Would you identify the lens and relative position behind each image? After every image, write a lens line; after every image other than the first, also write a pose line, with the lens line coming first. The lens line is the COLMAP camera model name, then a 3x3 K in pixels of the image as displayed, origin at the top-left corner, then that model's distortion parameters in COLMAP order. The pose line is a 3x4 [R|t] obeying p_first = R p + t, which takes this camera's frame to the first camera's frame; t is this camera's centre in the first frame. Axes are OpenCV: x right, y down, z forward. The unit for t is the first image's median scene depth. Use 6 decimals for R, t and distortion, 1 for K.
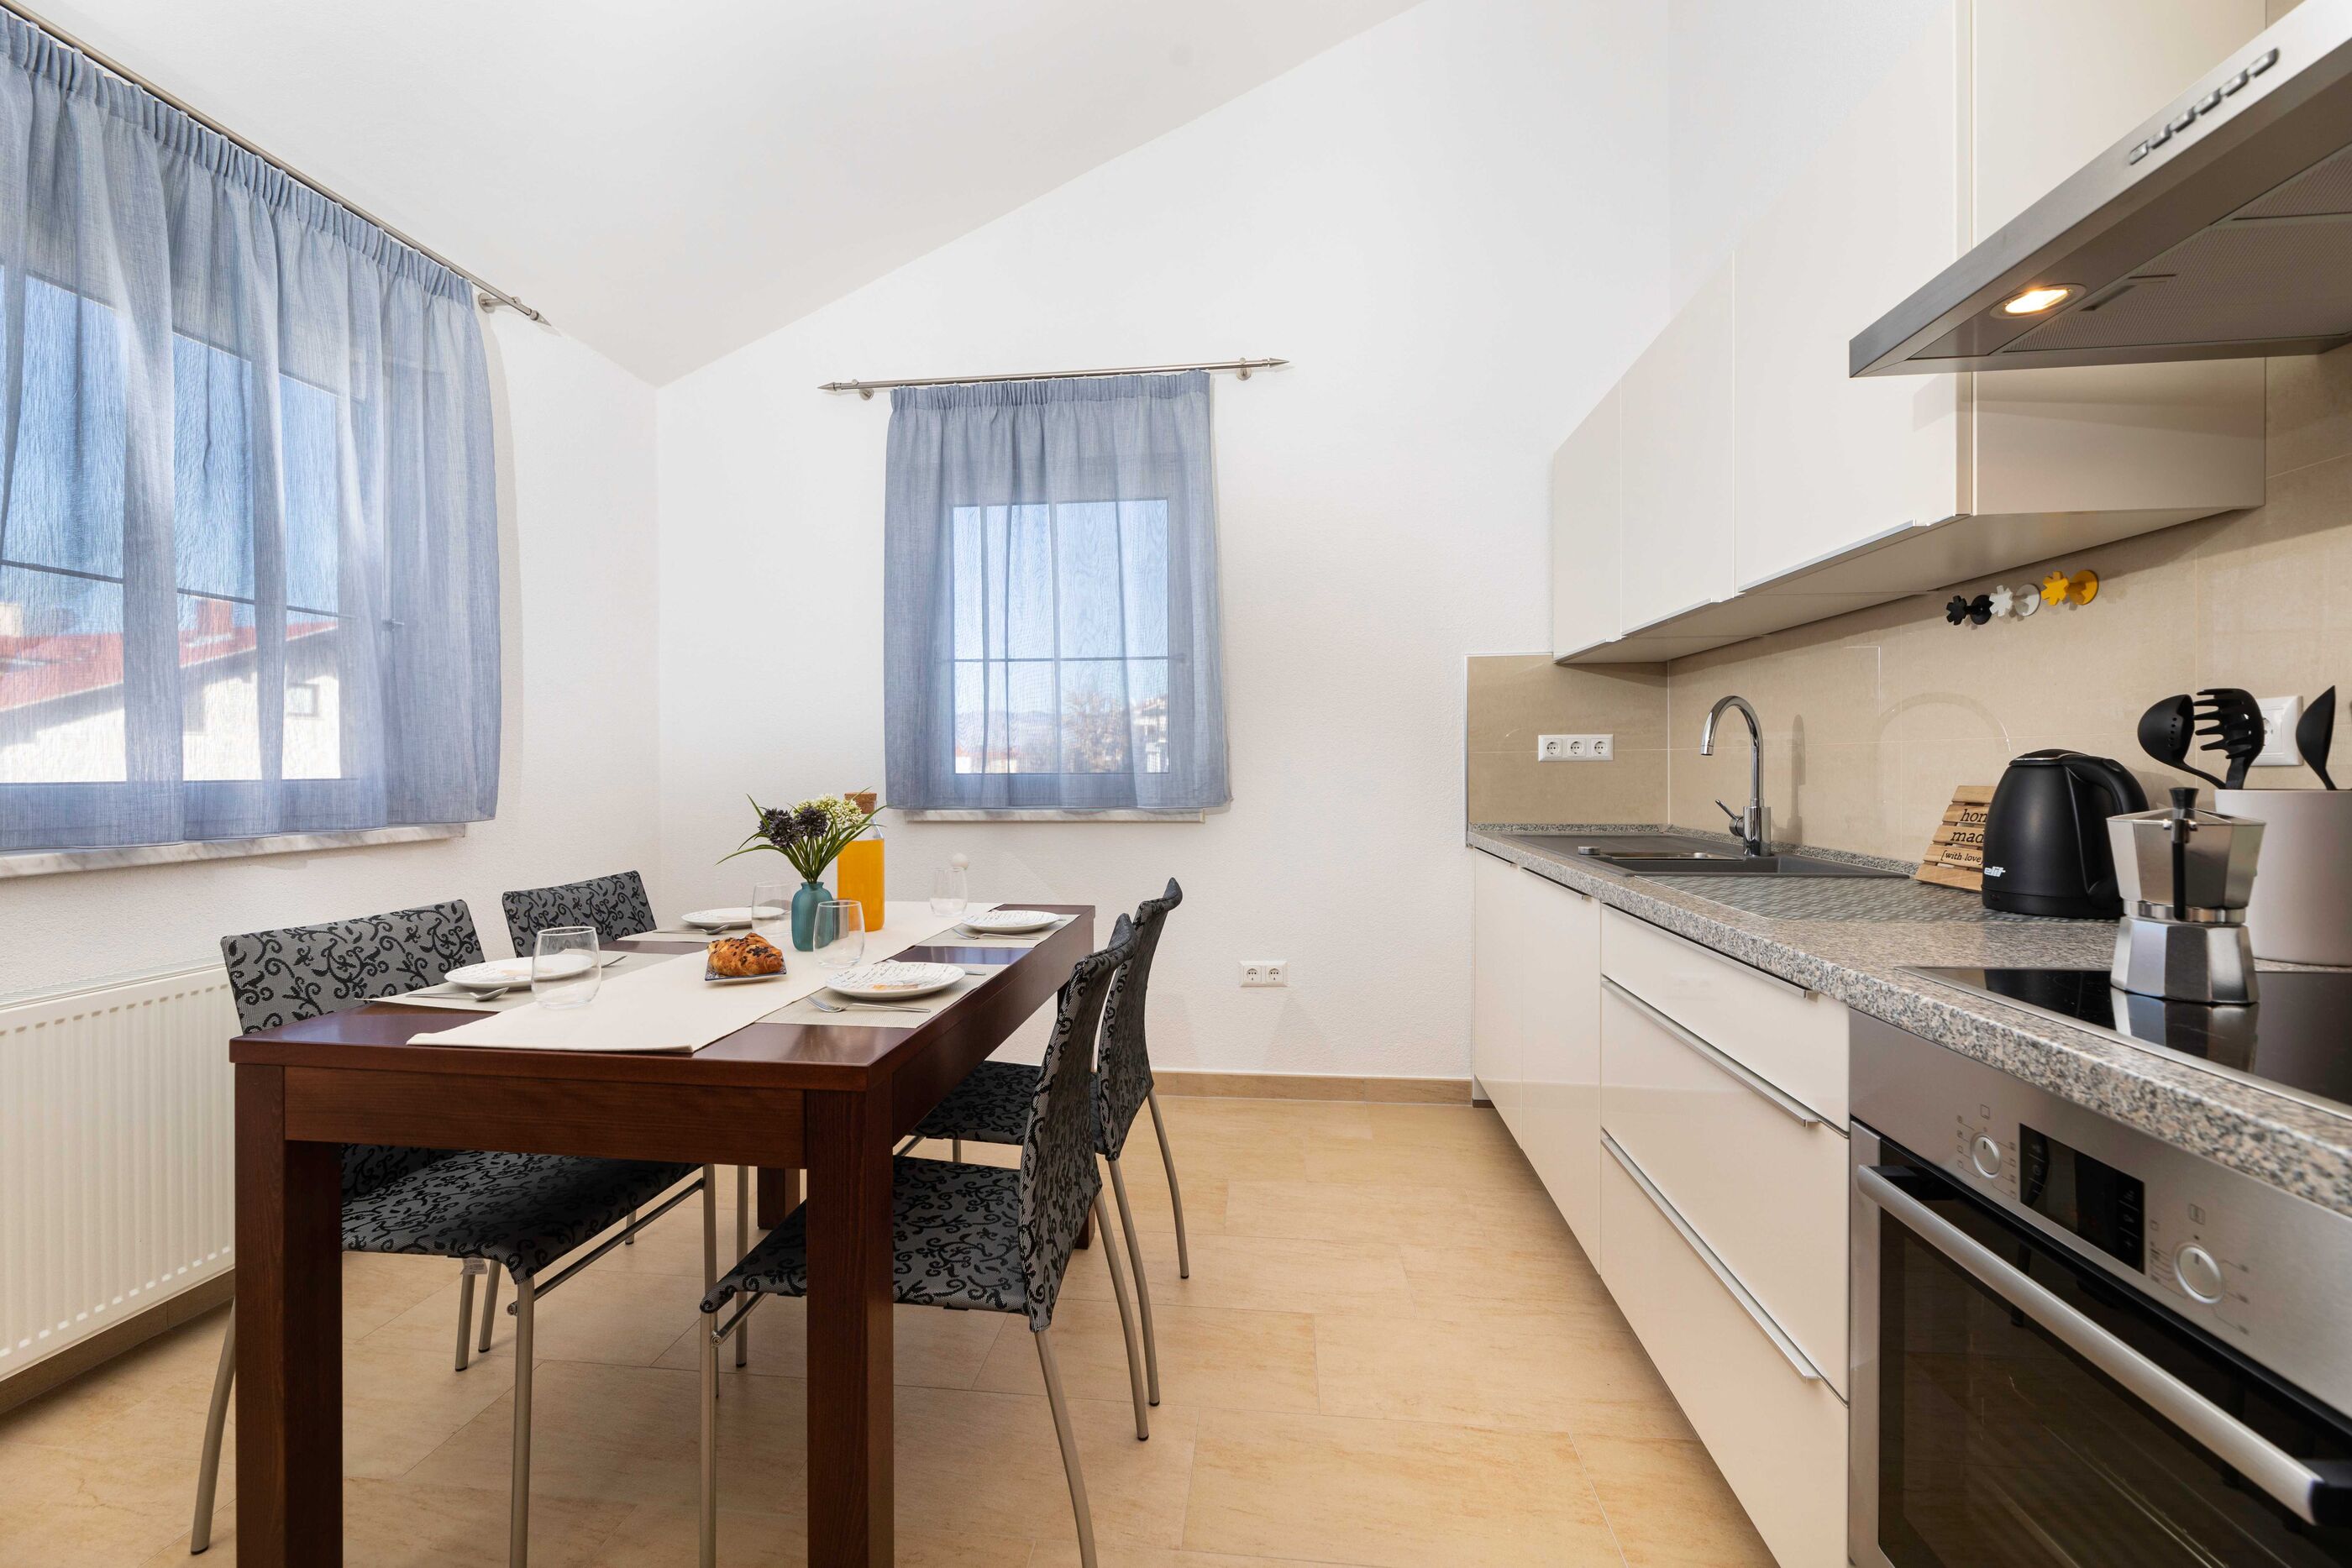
lens RADIAL K [[949.4, 0, 1176.0], [0, 949.4, 784.0], [0, 0, 1]] dist [-0.002717, -0.000285]
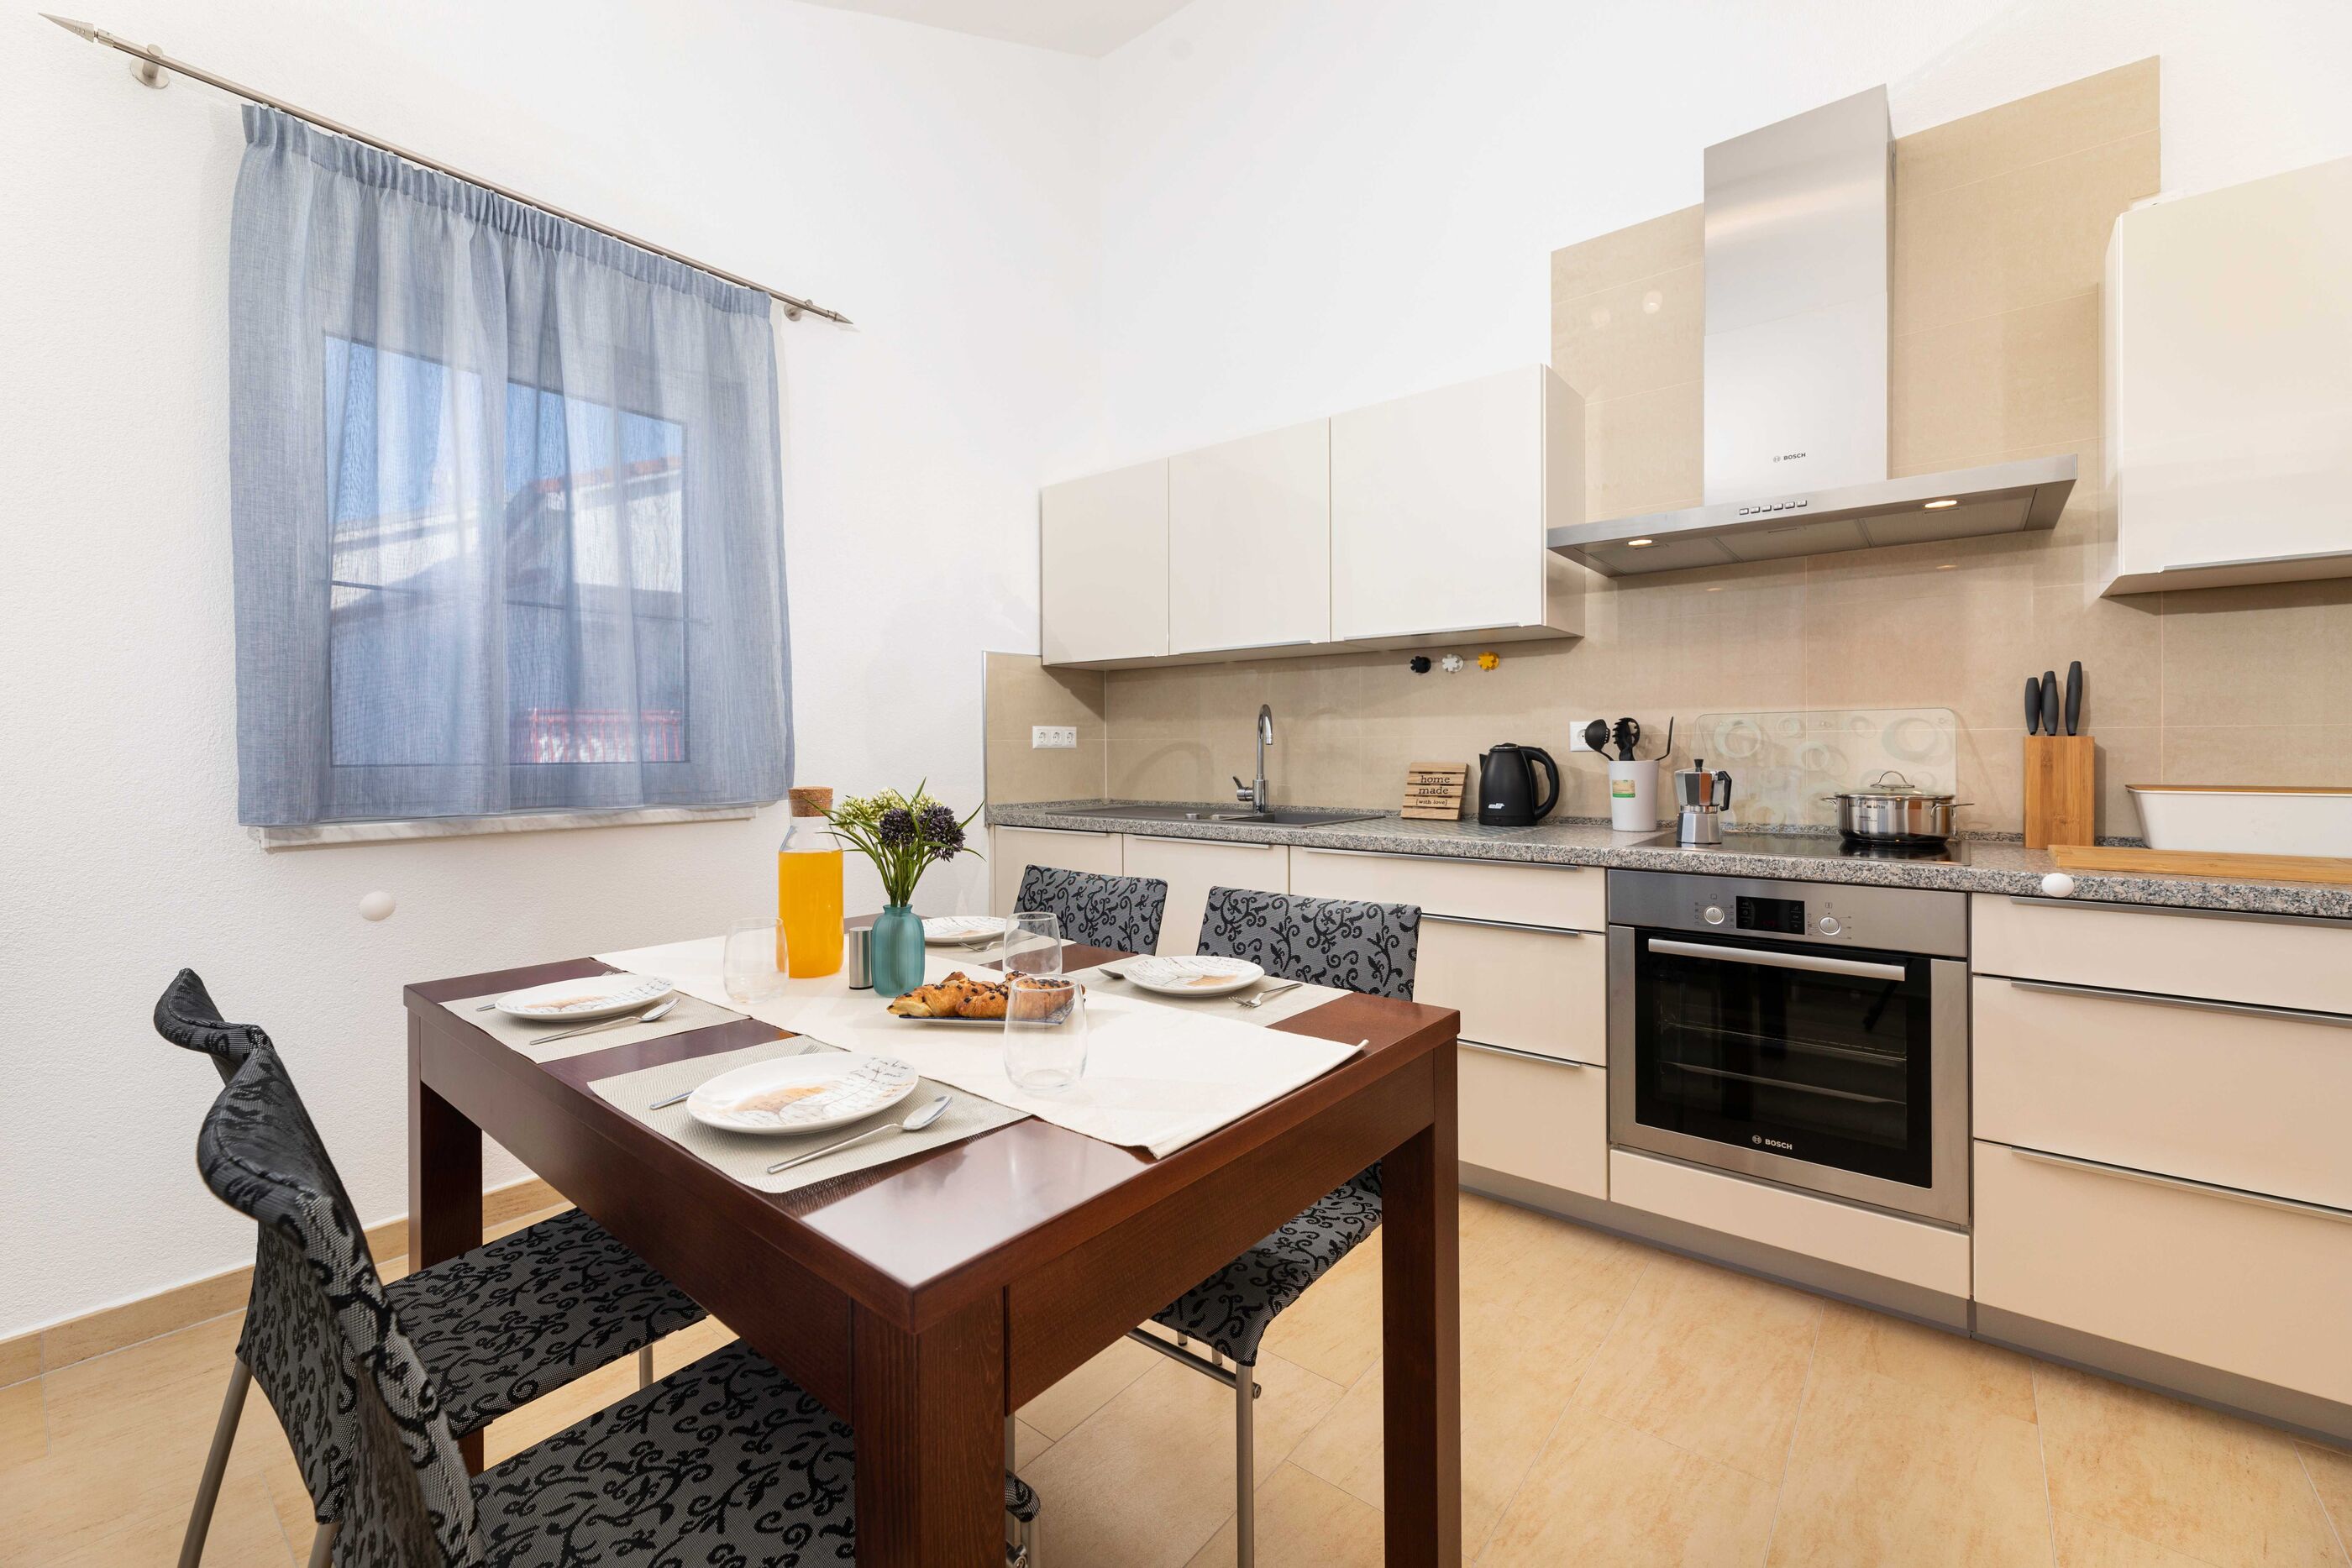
lens RADIAL K [[962.3, 0, 1179.1], [0, 962.3, 759.1], [0, 0, 1]] dist [-0.000051, 0.000345]
pose [[0.538405, -0.005696, 0.842667, -0.706297], [0.017187, 0.999843, -0.004222, -0.004675], [-0.842511, 0.016756, 0.538418, 0.304584]]
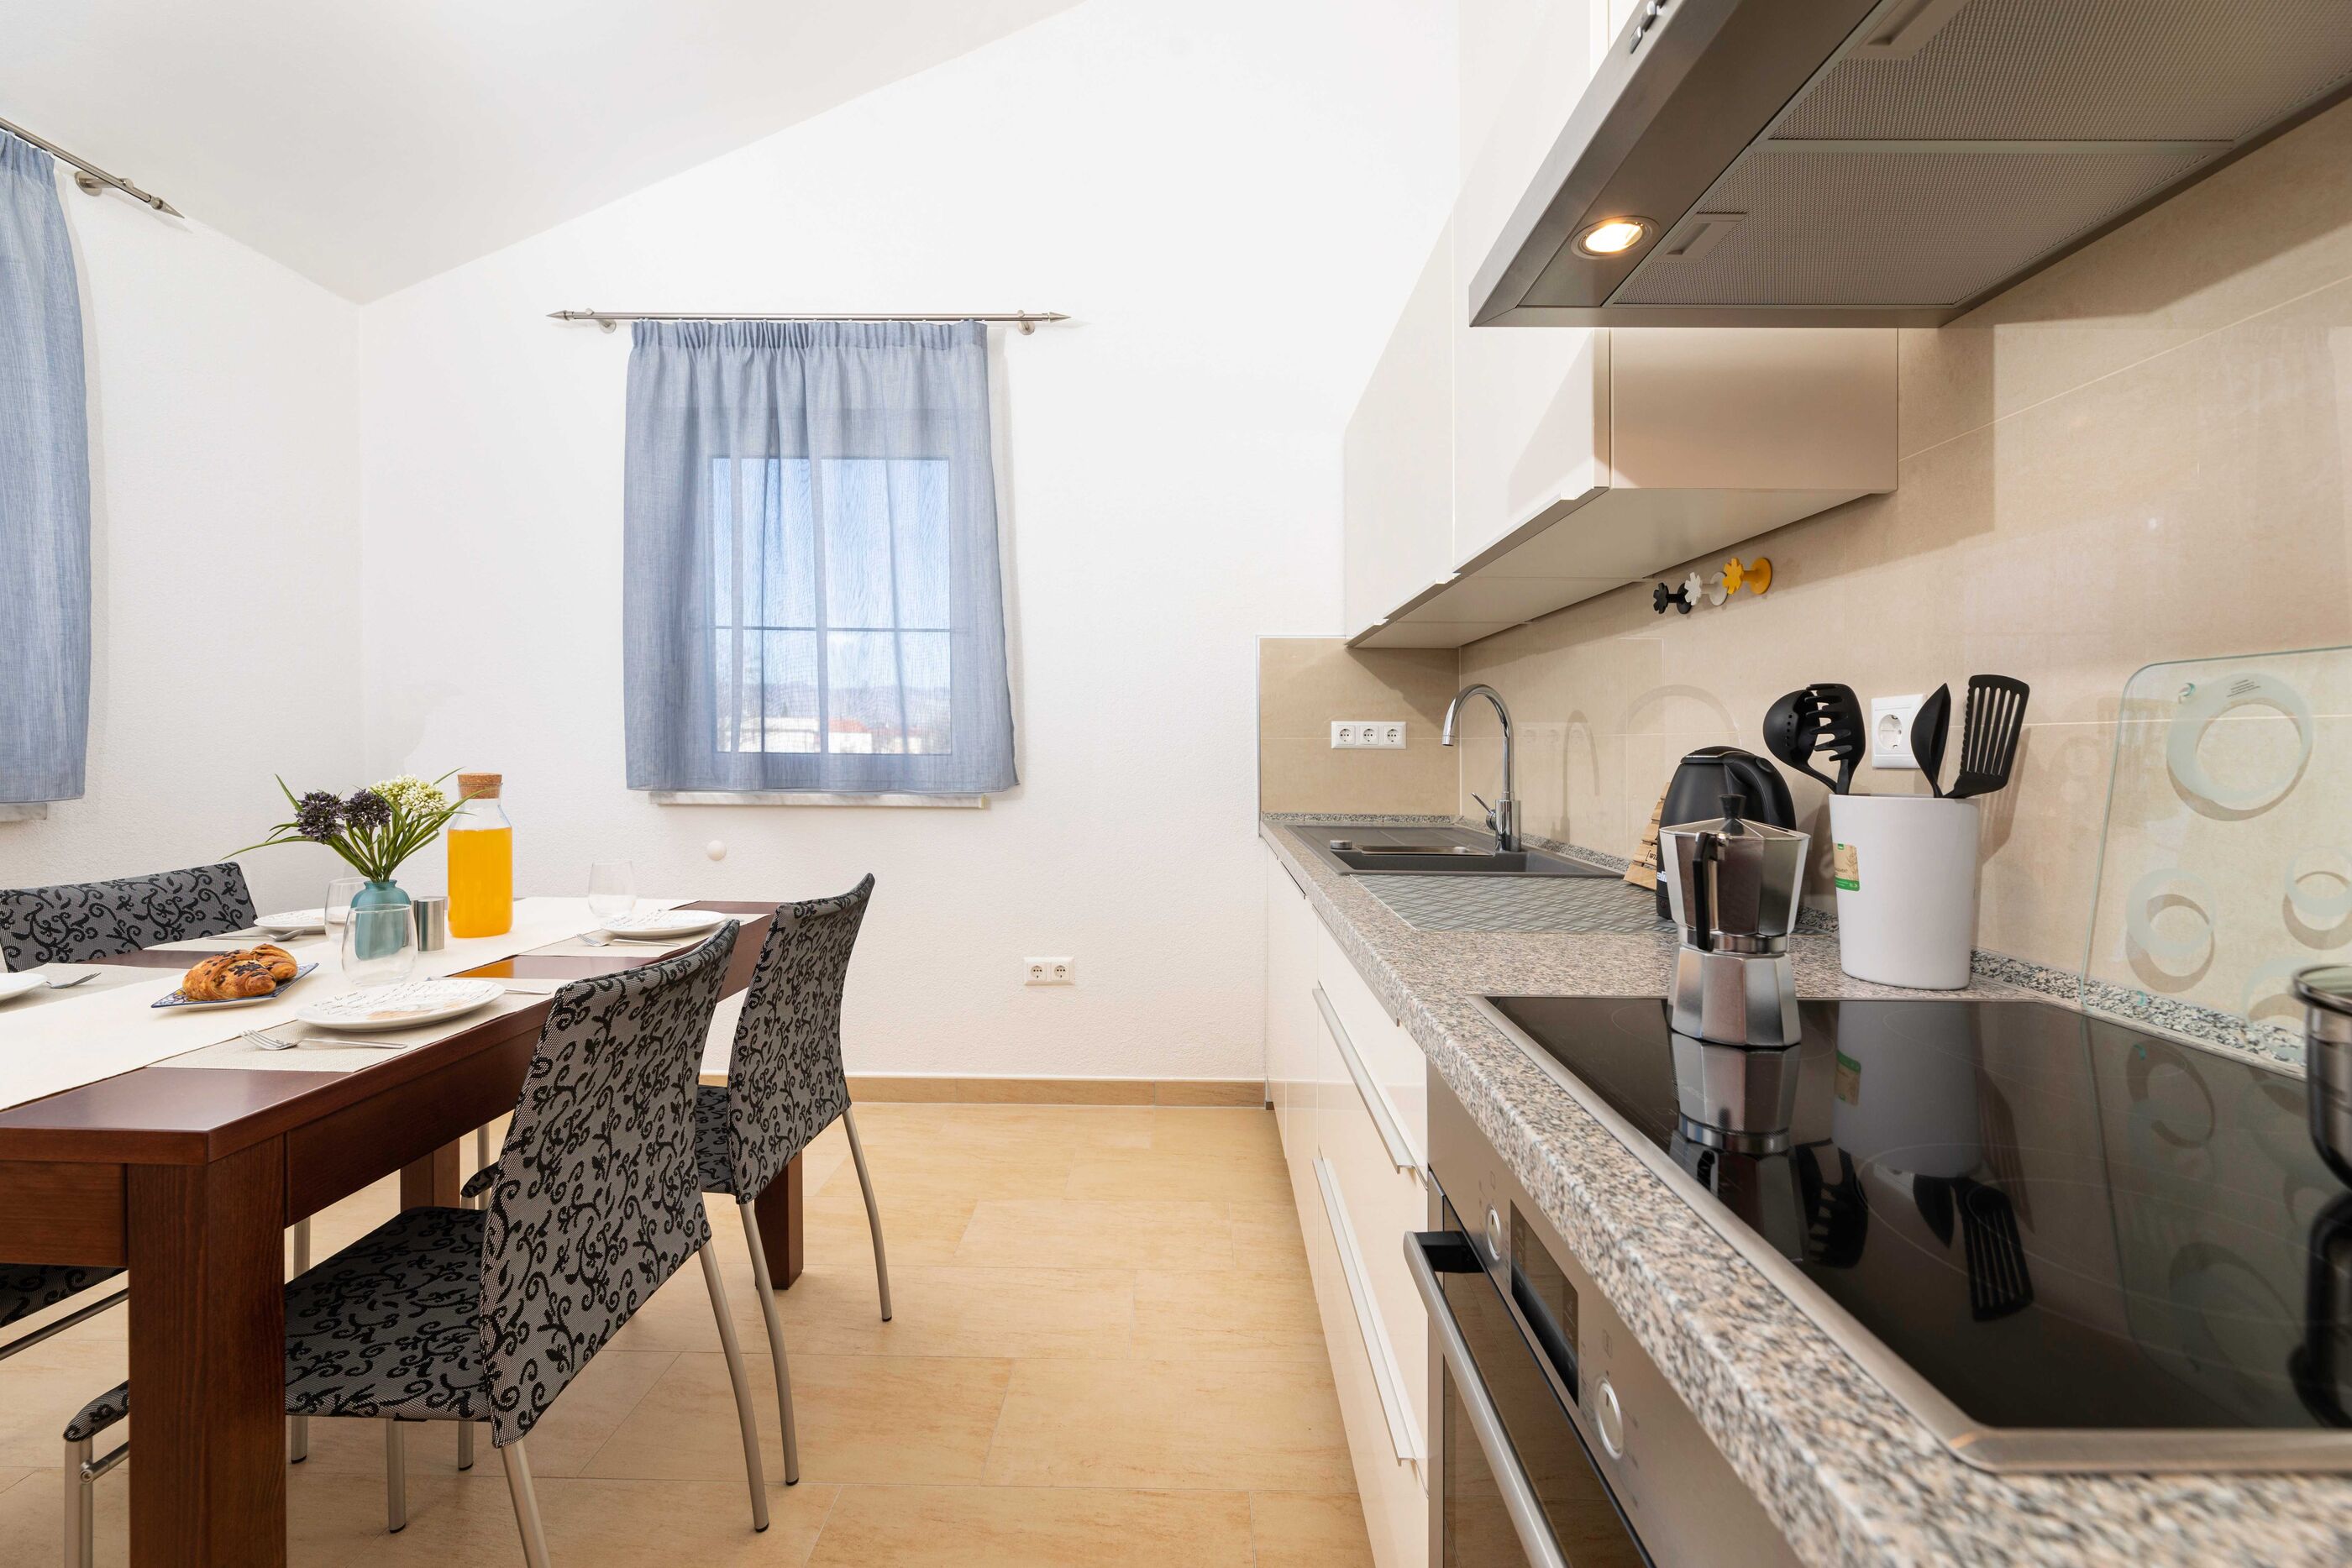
lens RADIAL K [[962.3, 0, 1179.1], [0, 962.3, 759.1], [0, 0, 1]] dist [-0.000051, 0.000345]
pose [[0.994585, 0.014742, 0.102872, 0.178085], [-0.014044, 0.999873, -0.007515, -0.005459], [-0.102970, 0.006030, 0.994666, 0.064577]]
